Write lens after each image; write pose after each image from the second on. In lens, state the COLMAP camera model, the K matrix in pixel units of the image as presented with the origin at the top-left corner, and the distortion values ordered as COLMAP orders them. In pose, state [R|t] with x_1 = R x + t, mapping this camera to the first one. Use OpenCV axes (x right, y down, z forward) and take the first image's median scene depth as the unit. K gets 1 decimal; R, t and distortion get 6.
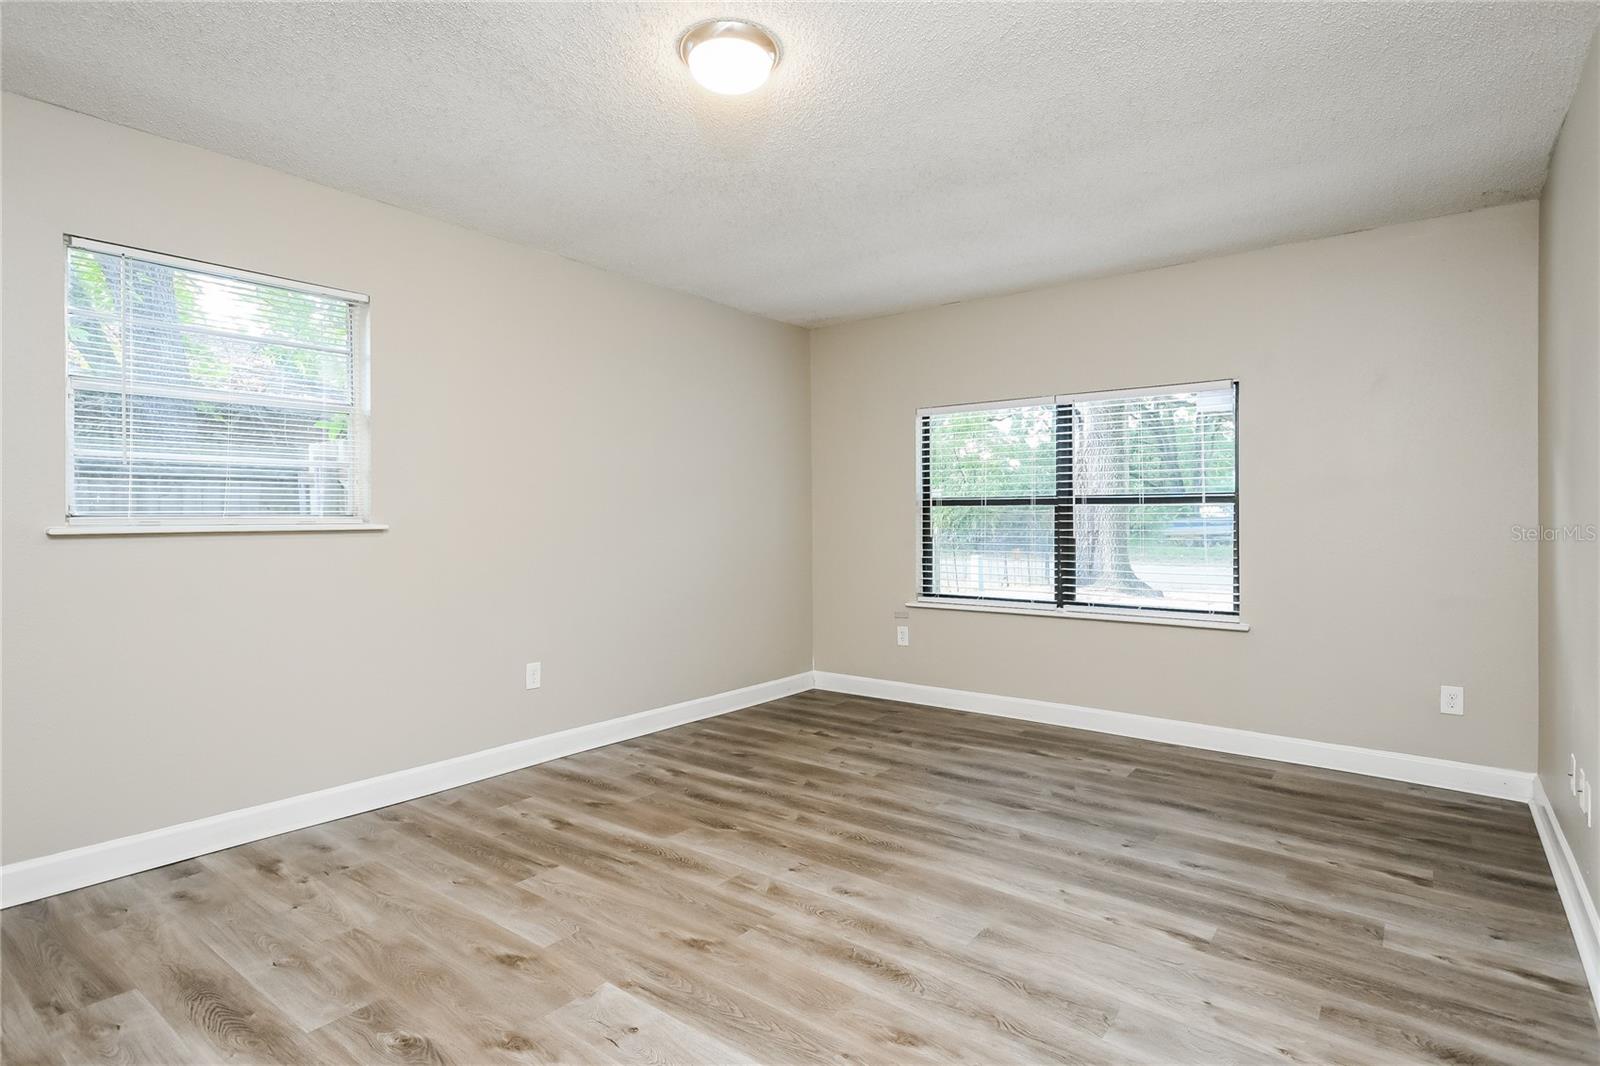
lens RADIAL K [[815.0, 0, 801.8], [0, 815.0, 525.1], [0, 0, 1]] dist [0.006620, -0.001209]
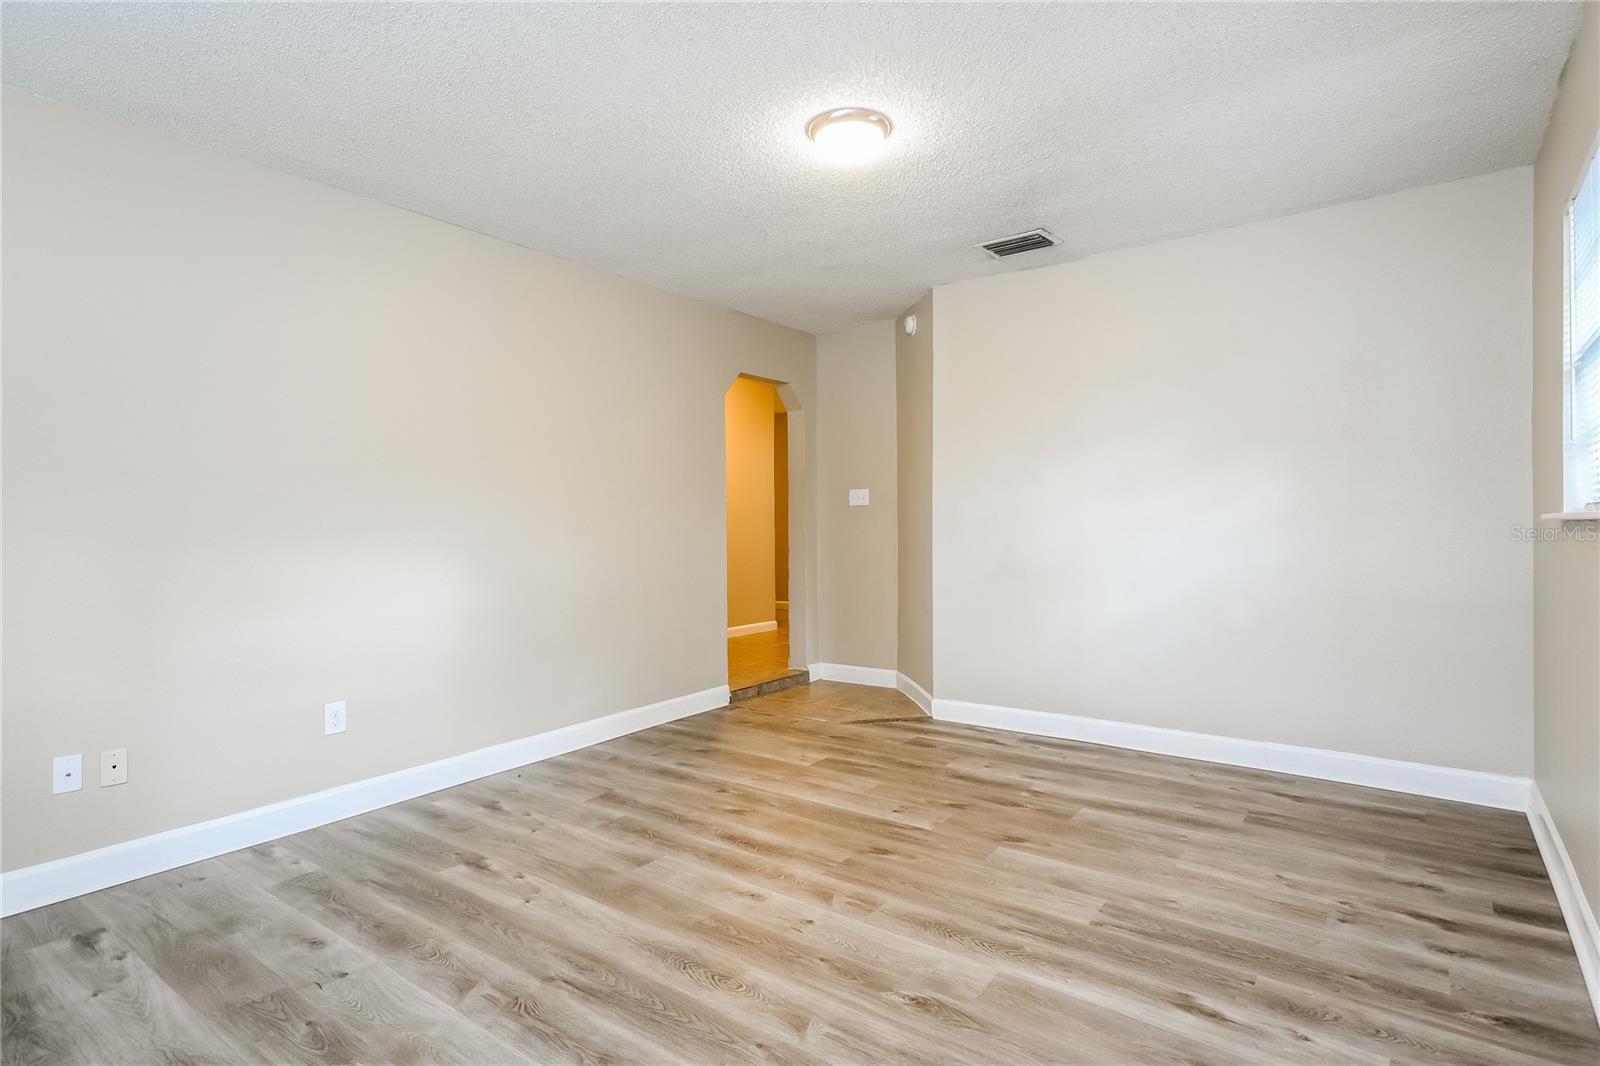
lens RADIAL K [[815.0, 0, 799.7], [0, 815.0, 529.5], [0, 0, 1]] dist [0.006620, -0.001209]
pose [[-0.999913, 0.011387, -0.006606, -0.000462], [0.011290, 0.999832, 0.014454, -0.000904], [0.006769, 0.014378, -0.999874, 1.979903]]
